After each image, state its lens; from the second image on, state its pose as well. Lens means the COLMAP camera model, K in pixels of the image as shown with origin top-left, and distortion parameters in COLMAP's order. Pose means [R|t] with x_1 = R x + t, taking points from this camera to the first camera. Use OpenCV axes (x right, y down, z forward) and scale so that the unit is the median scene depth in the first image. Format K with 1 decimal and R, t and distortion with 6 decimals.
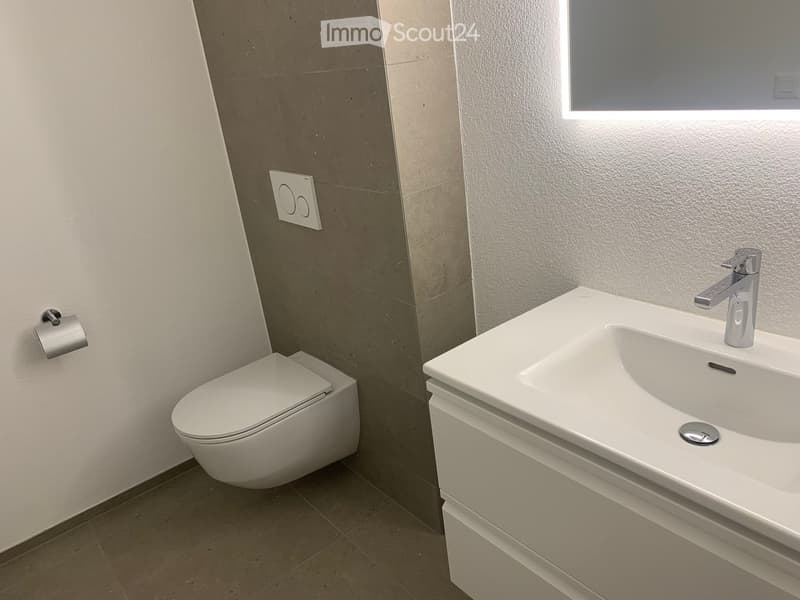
lens RADIAL K [[612.5, 0, 399.5], [0, 612.5, 293.9], [0, 0, 1]] dist [0.002483, -0.017210]
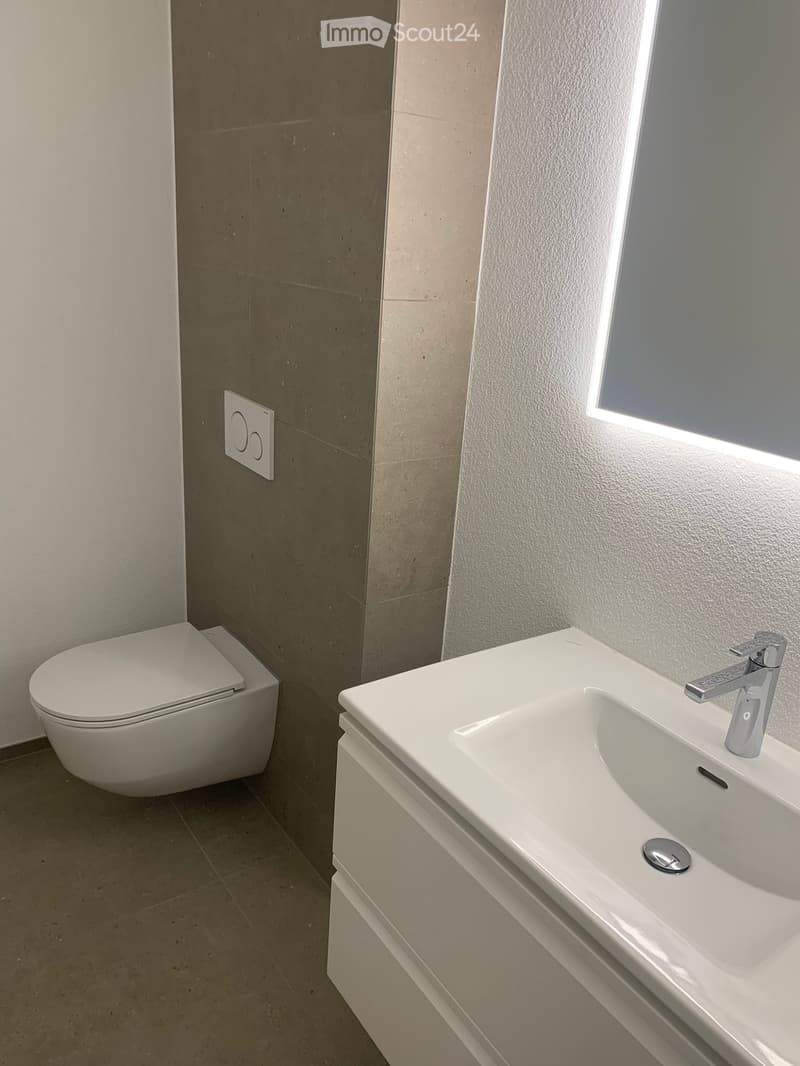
lens RADIAL K [[816.2, 0, 401.5], [0, 816.2, 535.2], [0, 0, 1]] dist [0.002483, -0.017210]
pose [[0.979149, 0.203108, -0.003675, 0.065917], [-0.203127, 0.978697, -0.029871, -0.053295], [-0.002470, 0.029995, 0.999547, -0.030323]]
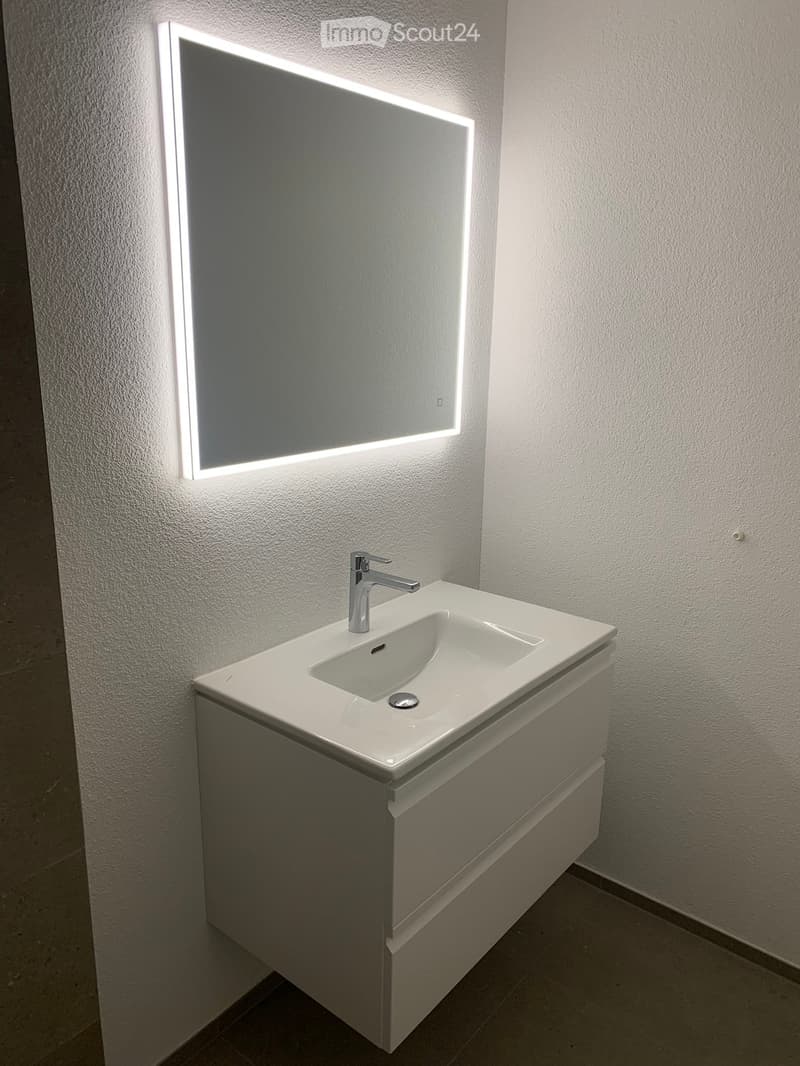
lens RADIAL K [[816.2, 0, 399.7], [0, 816.2, 533.0], [0, 0, 1]] dist [0.002483, -0.017210]
pose [[-0.208744, -0.138531, 0.968109, -0.804712], [0.369560, 0.905343, 0.209235, -0.323542], [-0.905456, 0.401451, -0.137790, 0.860855]]
